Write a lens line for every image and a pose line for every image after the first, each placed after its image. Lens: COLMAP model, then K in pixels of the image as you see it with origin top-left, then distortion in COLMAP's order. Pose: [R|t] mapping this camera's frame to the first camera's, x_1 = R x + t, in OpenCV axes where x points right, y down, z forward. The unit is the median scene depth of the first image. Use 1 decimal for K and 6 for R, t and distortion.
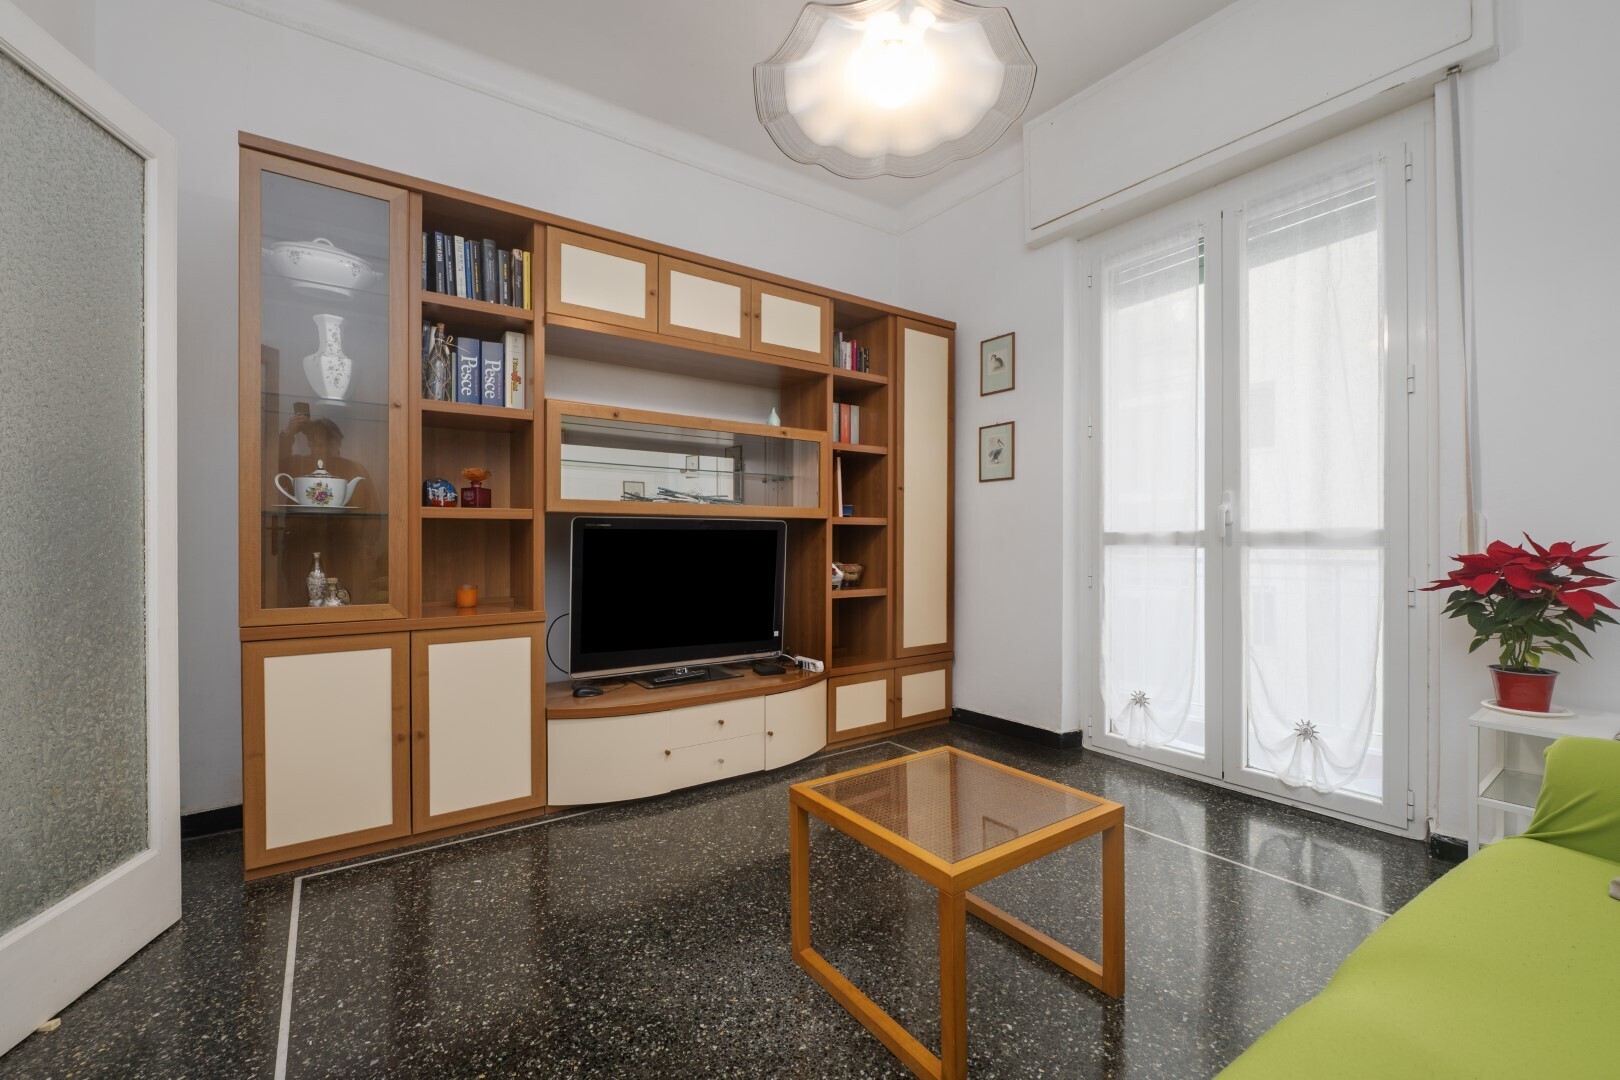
lens RADIAL K [[671.1, 0, 797.0], [0, 671.1, 541.6], [0, 0, 1]] dist [-0.003239, -0.000410]
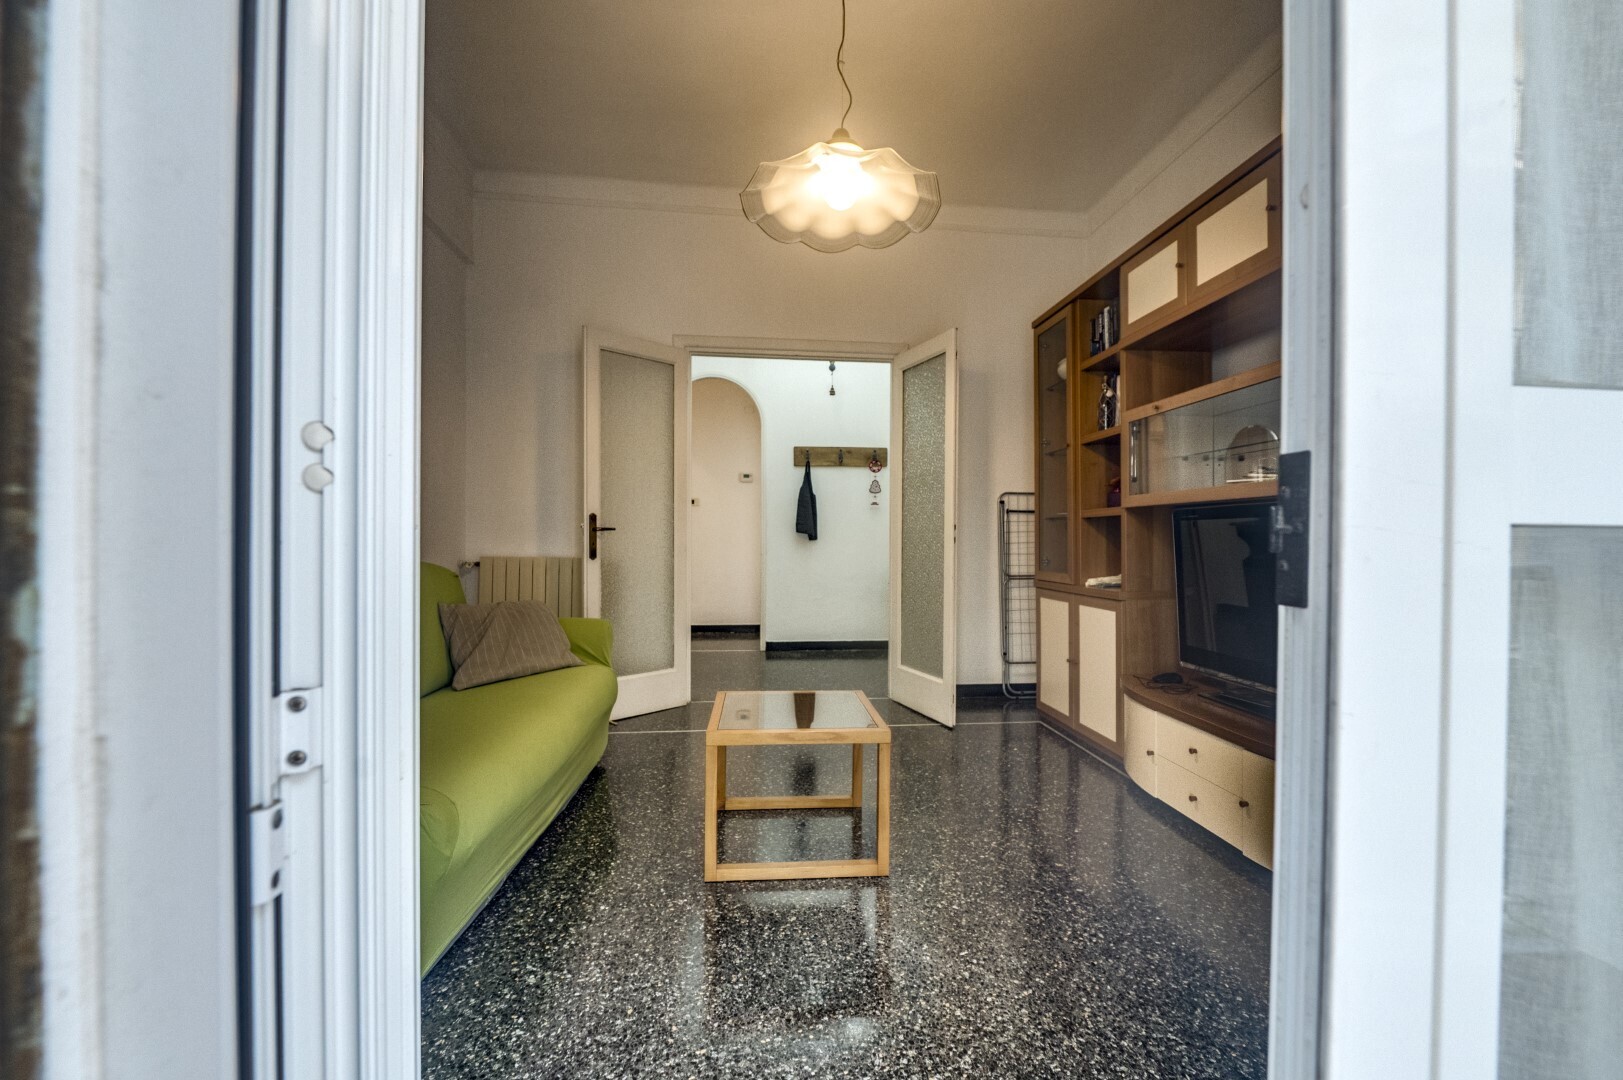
lens RADIAL K [[651.9, 0, 811.5], [0, 651.9, 540.0], [0, 0, 1]] dist [-0.000021, 0.000099]
pose [[-0.485955, -0.002865, -0.873979, 0.931490], [-0.004345, 0.999990, -0.000862, 0.015459], [0.873973, 0.003379, -0.485963, 1.121135]]
